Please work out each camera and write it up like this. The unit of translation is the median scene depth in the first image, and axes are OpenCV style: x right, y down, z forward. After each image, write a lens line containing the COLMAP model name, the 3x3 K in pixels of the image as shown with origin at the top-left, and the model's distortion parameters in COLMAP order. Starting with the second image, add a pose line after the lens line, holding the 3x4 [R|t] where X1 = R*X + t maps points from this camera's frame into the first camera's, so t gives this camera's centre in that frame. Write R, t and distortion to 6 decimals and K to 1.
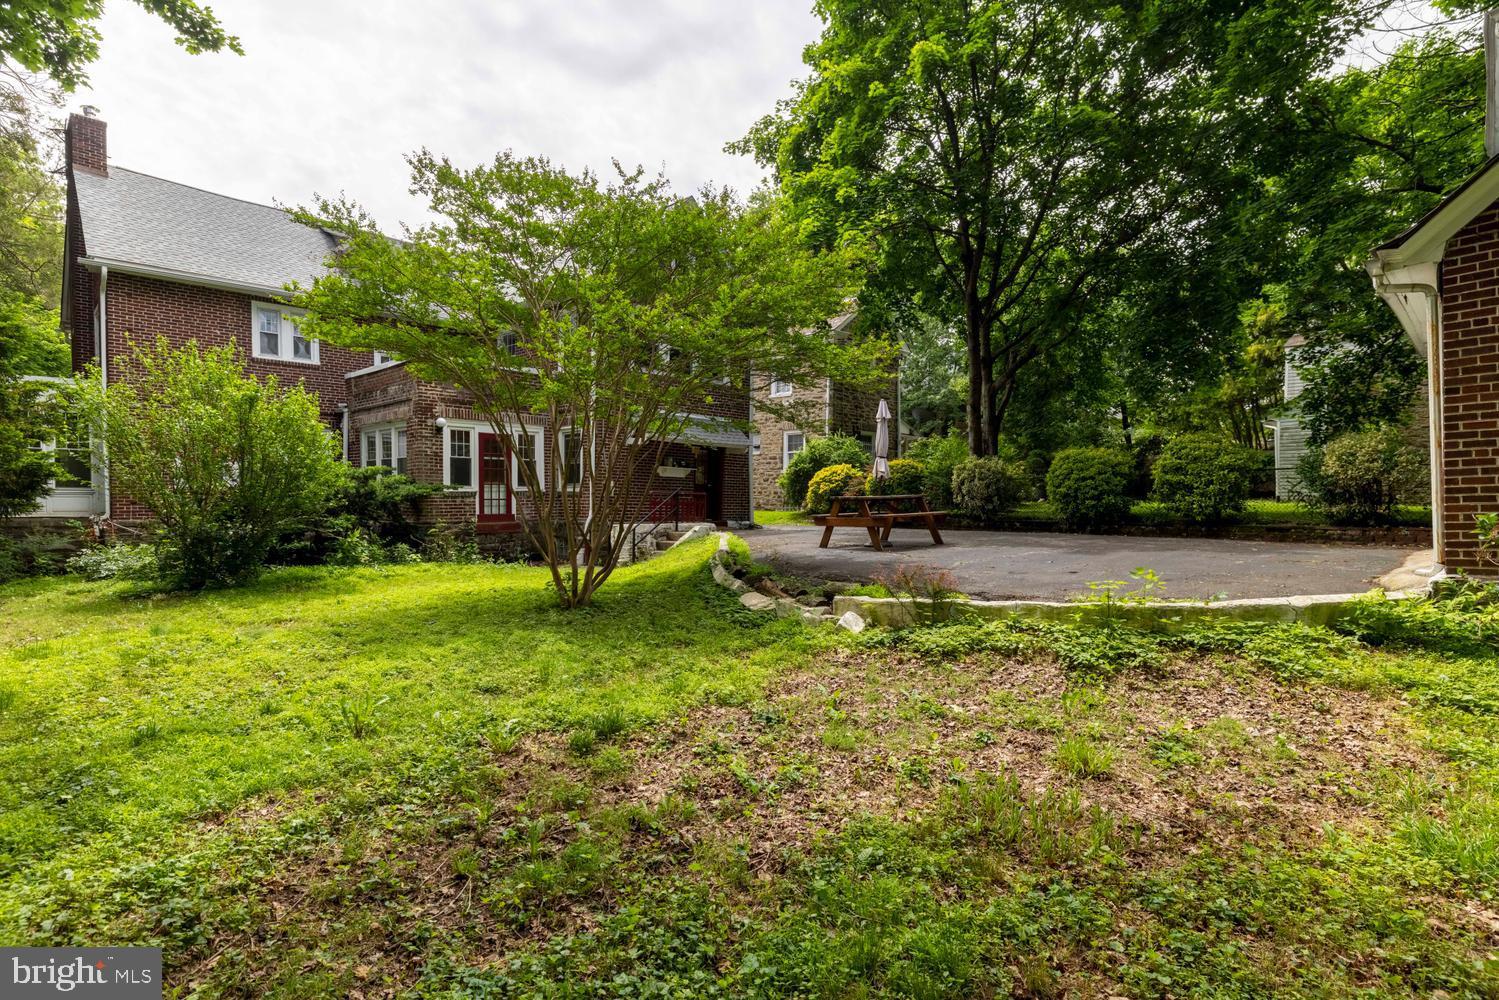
lens RADIAL K [[746.3, 0, 748.9], [0, 746.3, 495.4], [0, 0, 1]] dist [-0.000864, 0.002525]
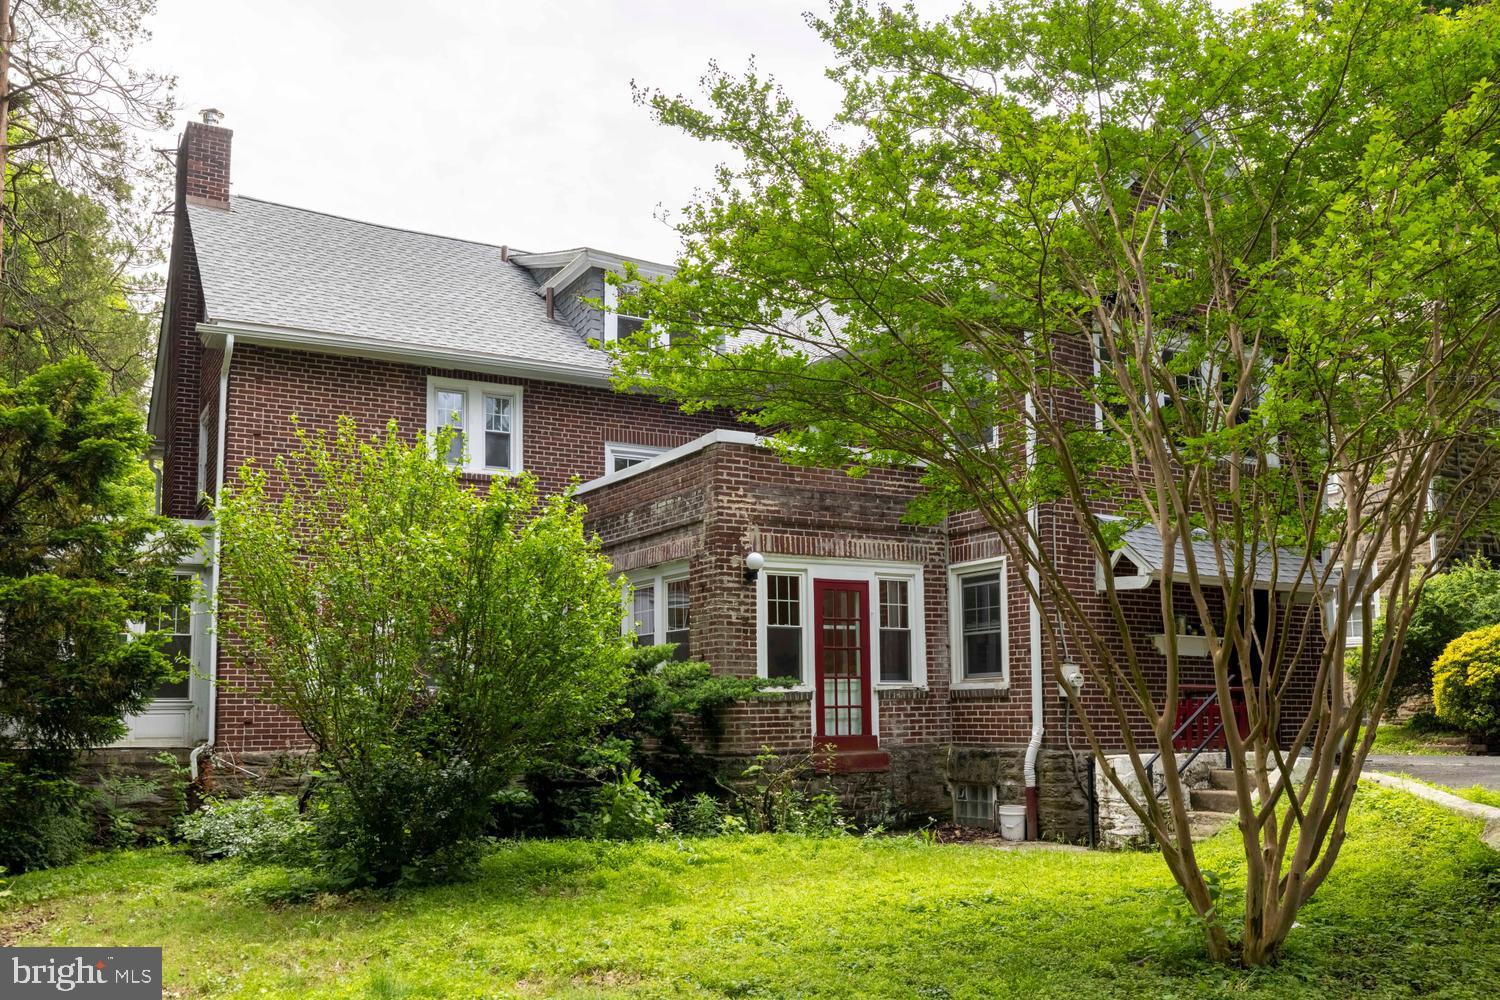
lens RADIAL K [[1286.2, 0, 751.4], [0, 1286.2, 504.3], [0, 0, 1]] dist [0.010340, -0.018938]
pose [[0.961726, -0.057952, -0.267815, -0.162213], [0.016334, 0.987766, -0.155083, 0.004060], [0.273526, 0.144773, 0.950907, 0.118817]]
